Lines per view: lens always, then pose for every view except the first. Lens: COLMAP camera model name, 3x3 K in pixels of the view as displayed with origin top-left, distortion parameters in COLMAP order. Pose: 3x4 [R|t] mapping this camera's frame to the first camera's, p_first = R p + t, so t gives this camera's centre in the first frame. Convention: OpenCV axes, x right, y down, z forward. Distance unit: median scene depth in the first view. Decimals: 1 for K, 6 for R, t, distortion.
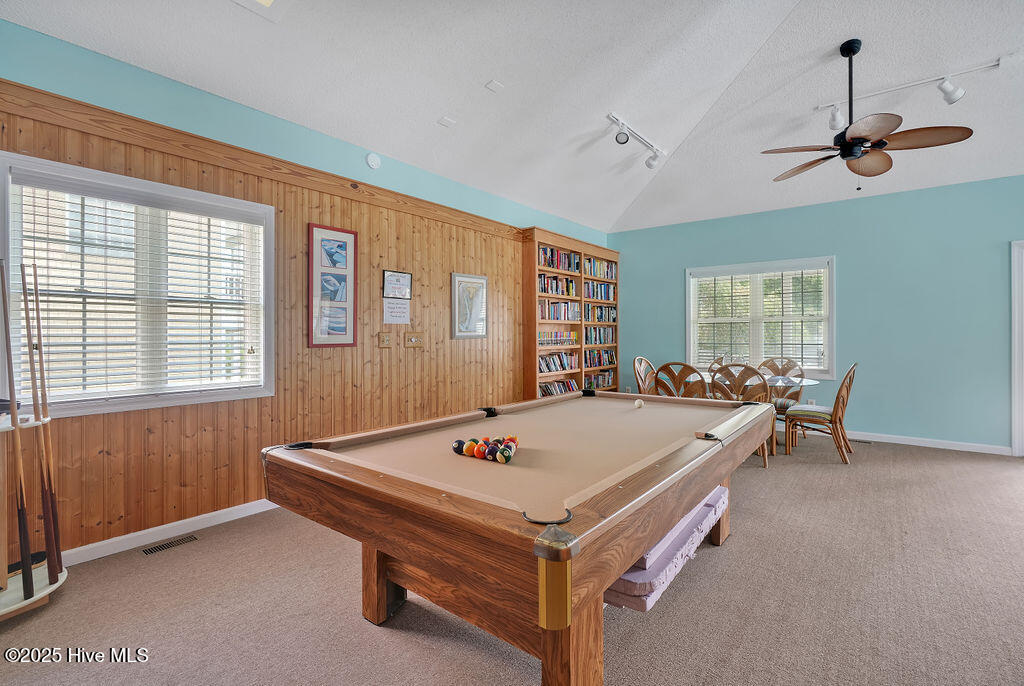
lens RADIAL K [[471.7, 0, 518.8], [0, 471.7, 333.0], [0, 0, 1]] dist [-0.018998, 0.007906]
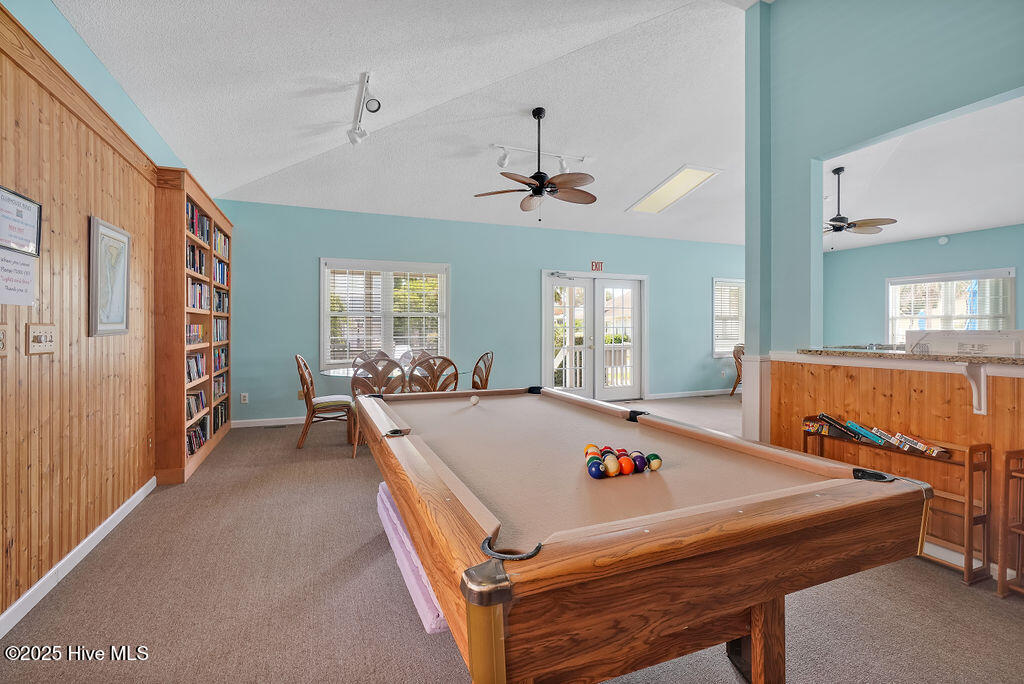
lens RADIAL K [[473.3, 0, 510.6], [0, 473.3, 325.9], [0, 0, 1]] dist [-0.013810, 0.000729]
pose [[0.498910, 0.006716, 0.866628, -0.429089], [-0.002990, 0.999977, -0.006028, 0.002583], [-0.866649, 0.000416, 0.498919, 0.350912]]
